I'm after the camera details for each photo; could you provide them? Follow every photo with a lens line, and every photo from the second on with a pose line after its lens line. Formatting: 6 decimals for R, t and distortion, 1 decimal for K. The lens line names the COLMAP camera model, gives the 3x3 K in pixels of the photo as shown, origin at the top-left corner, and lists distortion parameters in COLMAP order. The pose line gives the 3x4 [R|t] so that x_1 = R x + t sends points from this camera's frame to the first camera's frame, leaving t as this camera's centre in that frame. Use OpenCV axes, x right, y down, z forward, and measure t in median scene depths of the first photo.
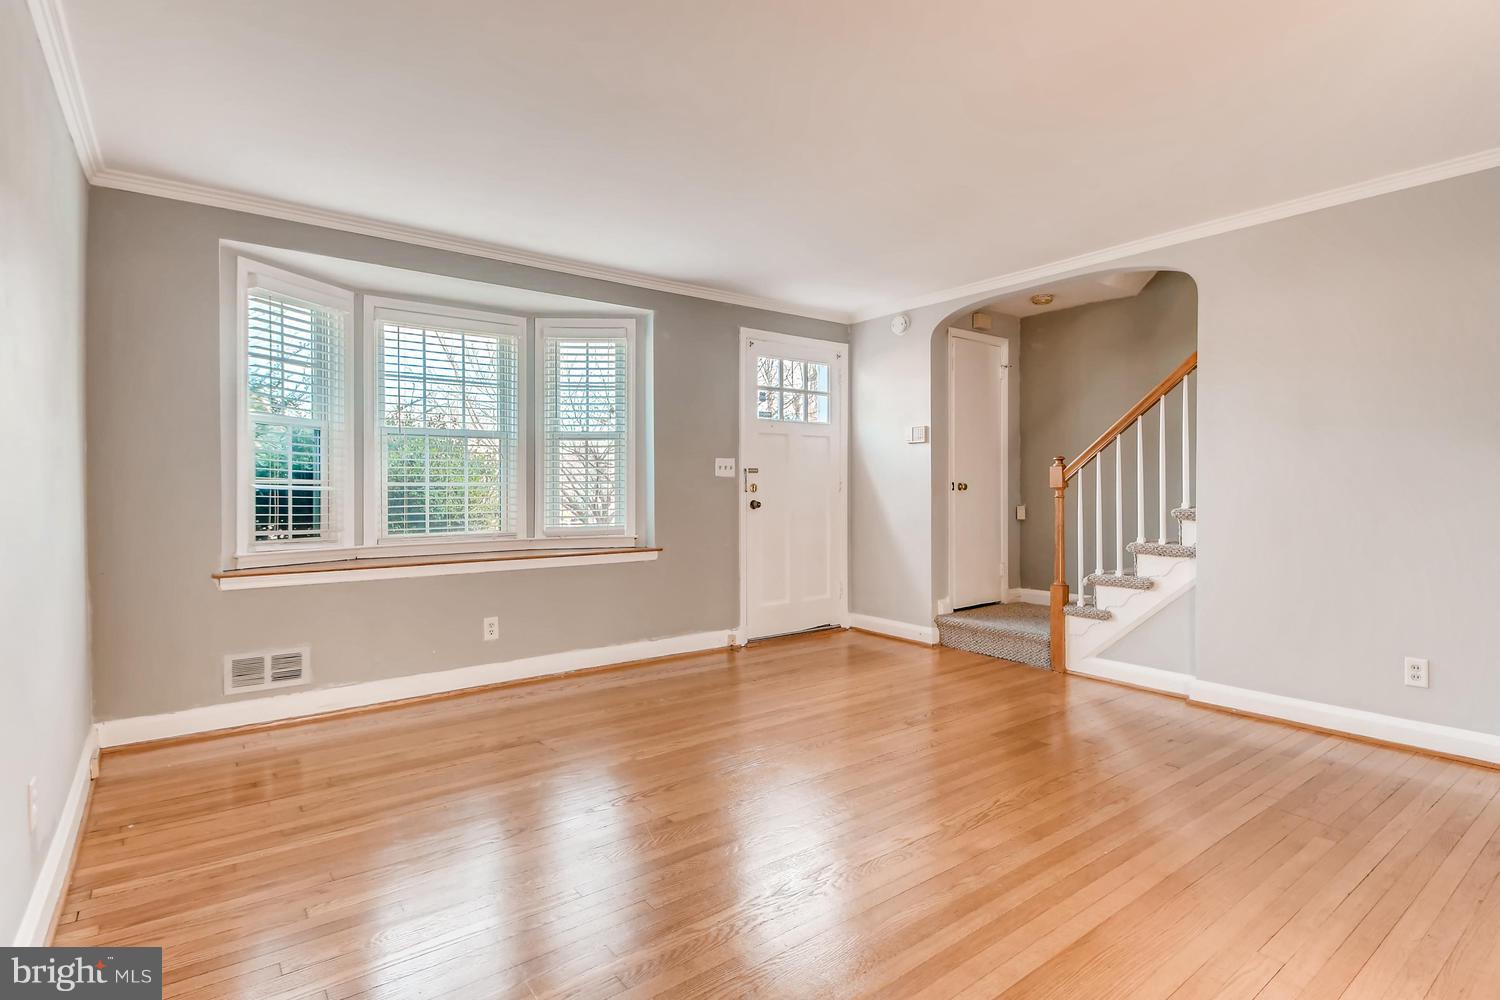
lens RADIAL K [[741.3, 0, 747.8], [0, 741.3, 496.9], [0, 0, 1]] dist [0.002034, -0.001145]
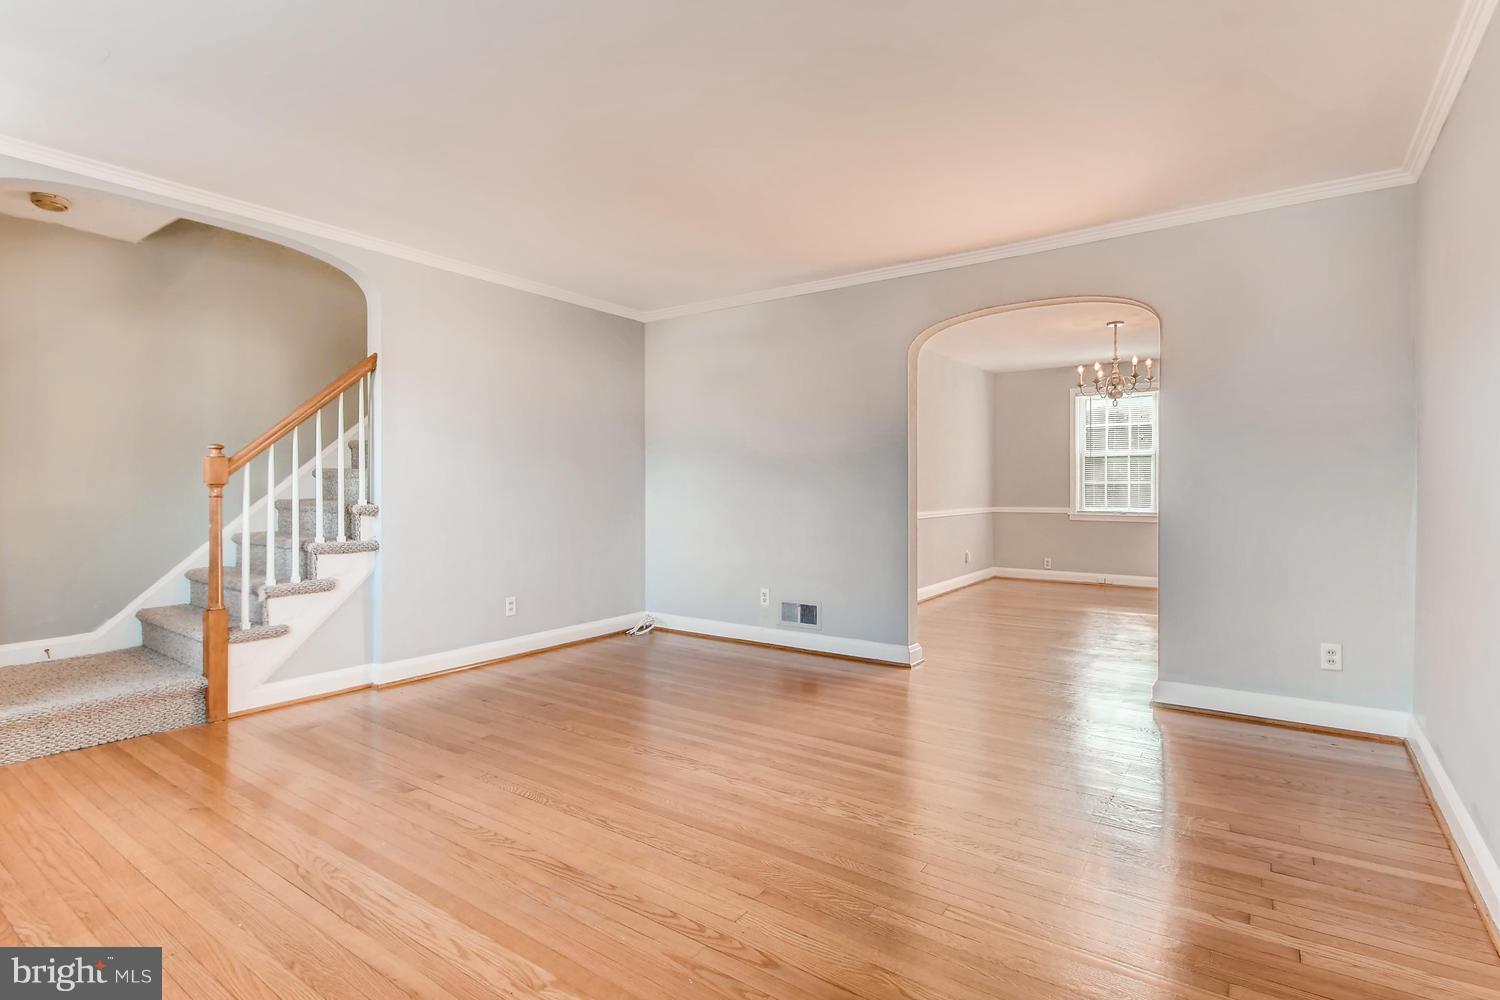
lens RADIAL K [[741.3, 0, 743.8], [0, 741.3, 491.5], [0, 0, 1]] dist [0.002034, -0.001145]
pose [[-0.293749, -0.008590, 0.955844, -0.537605], [0.015171, 0.999792, 0.013647, -0.008487], [-0.955762, 0.018510, -0.293557, 0.771147]]
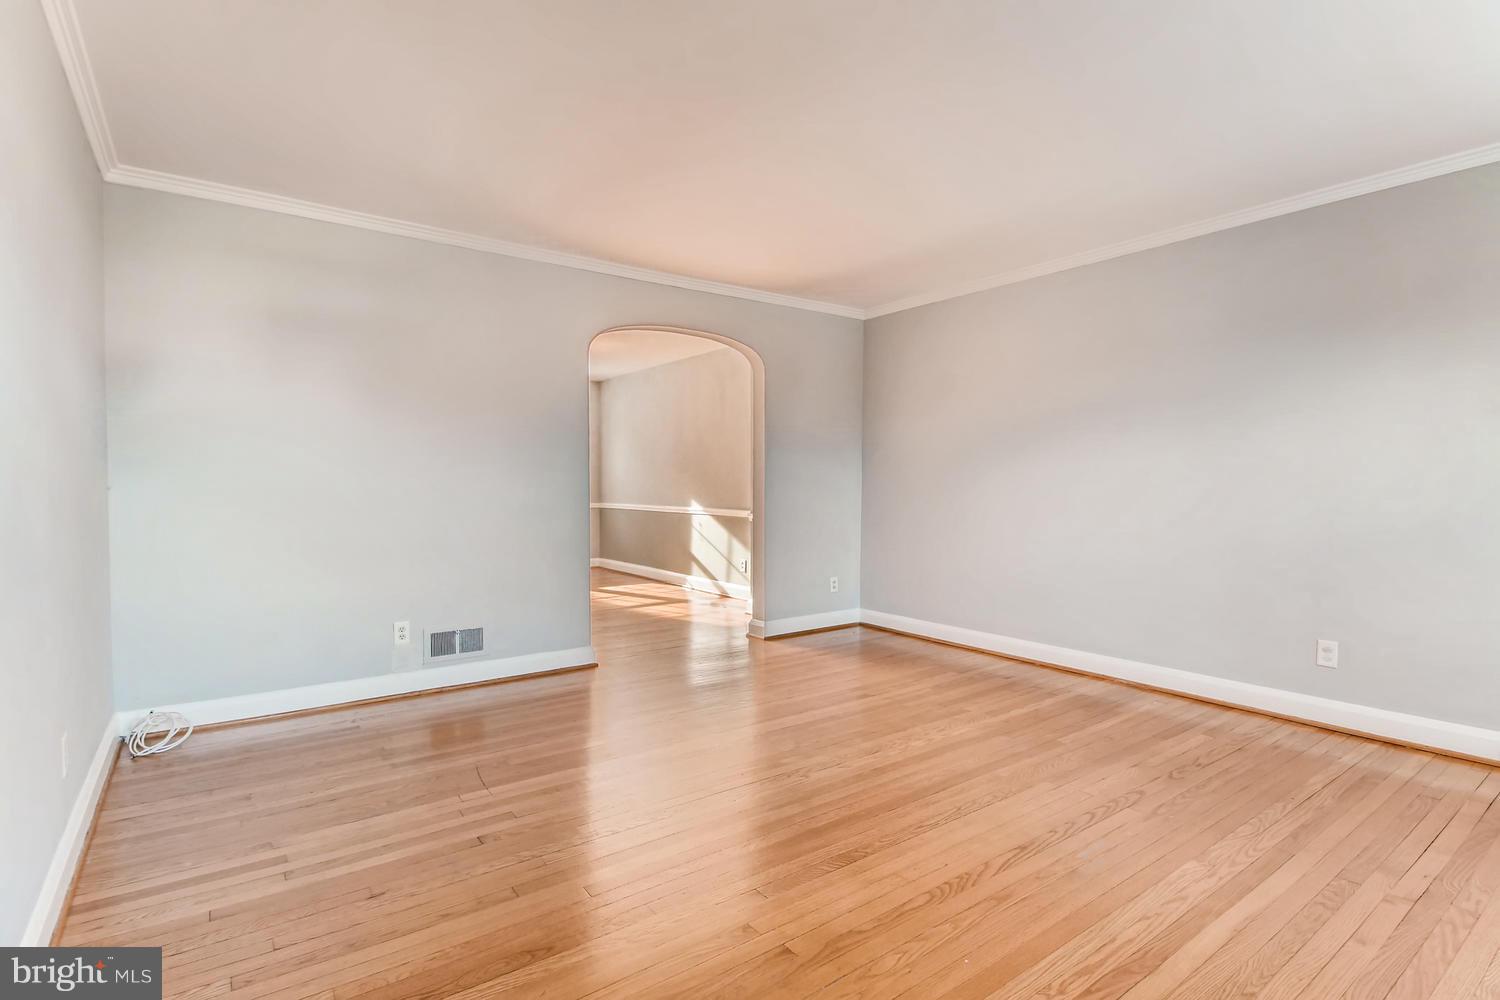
lens RADIAL K [[741.3, 0, 725.2], [0, 741.3, 472.2], [0, 0, 1]] dist [0.002034, -0.001145]
pose [[-0.999457, 0.004641, 0.032607, 0.225831], [0.004746, 0.999984, 0.003148, -0.017423], [-0.032592, 0.003301, -0.999463, 1.314833]]
